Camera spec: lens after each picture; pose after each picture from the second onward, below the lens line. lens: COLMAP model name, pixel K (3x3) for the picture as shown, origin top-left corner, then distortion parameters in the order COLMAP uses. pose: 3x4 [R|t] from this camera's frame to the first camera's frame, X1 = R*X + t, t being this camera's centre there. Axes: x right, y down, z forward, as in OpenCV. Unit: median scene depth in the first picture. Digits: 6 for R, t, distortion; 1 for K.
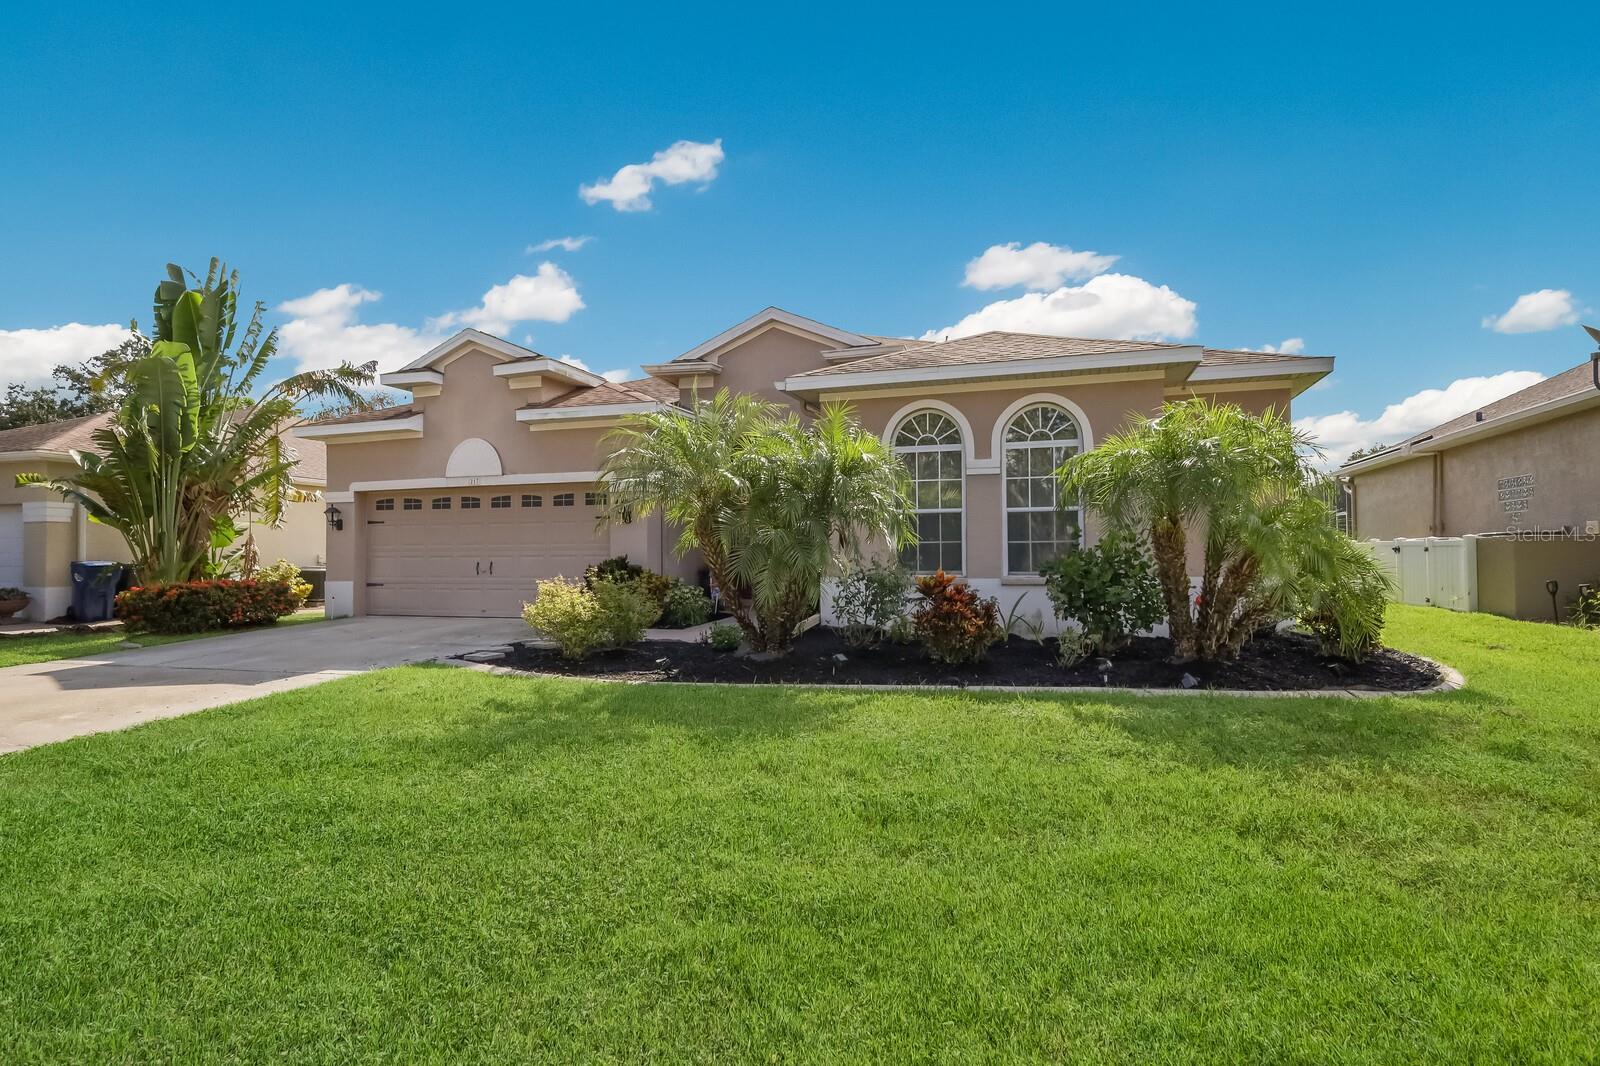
lens RADIAL K [[806.6, 0, 801.2], [0, 806.6, 527.9], [0, 0, 1]] dist [0.002900, 0.001847]
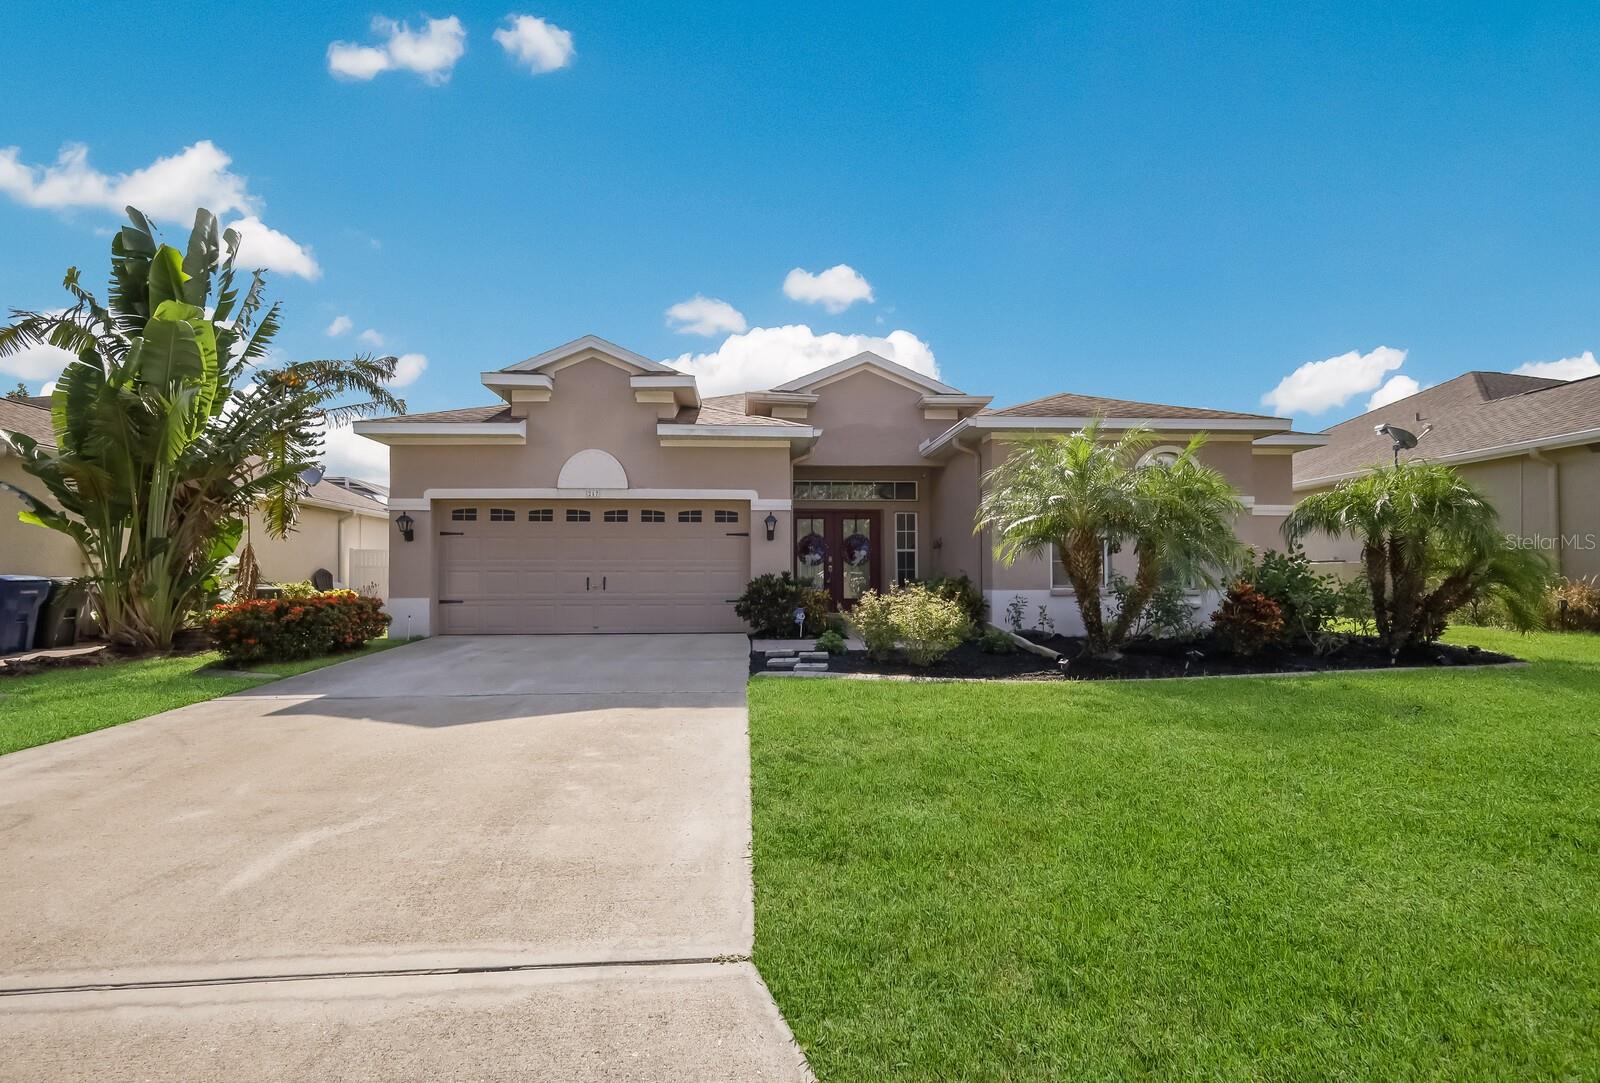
lens RADIAL K [[729.3, 0, 799.3], [0, 729.3, 558.6], [0, 0, 1]] dist [0.002909, 0.000223]
pose [[0.937115, 0.012977, 0.348779, -0.454416], [-0.016287, 0.999846, 0.006559, 0.009675], [-0.348640, -0.011827, 0.937182, 0.087820]]
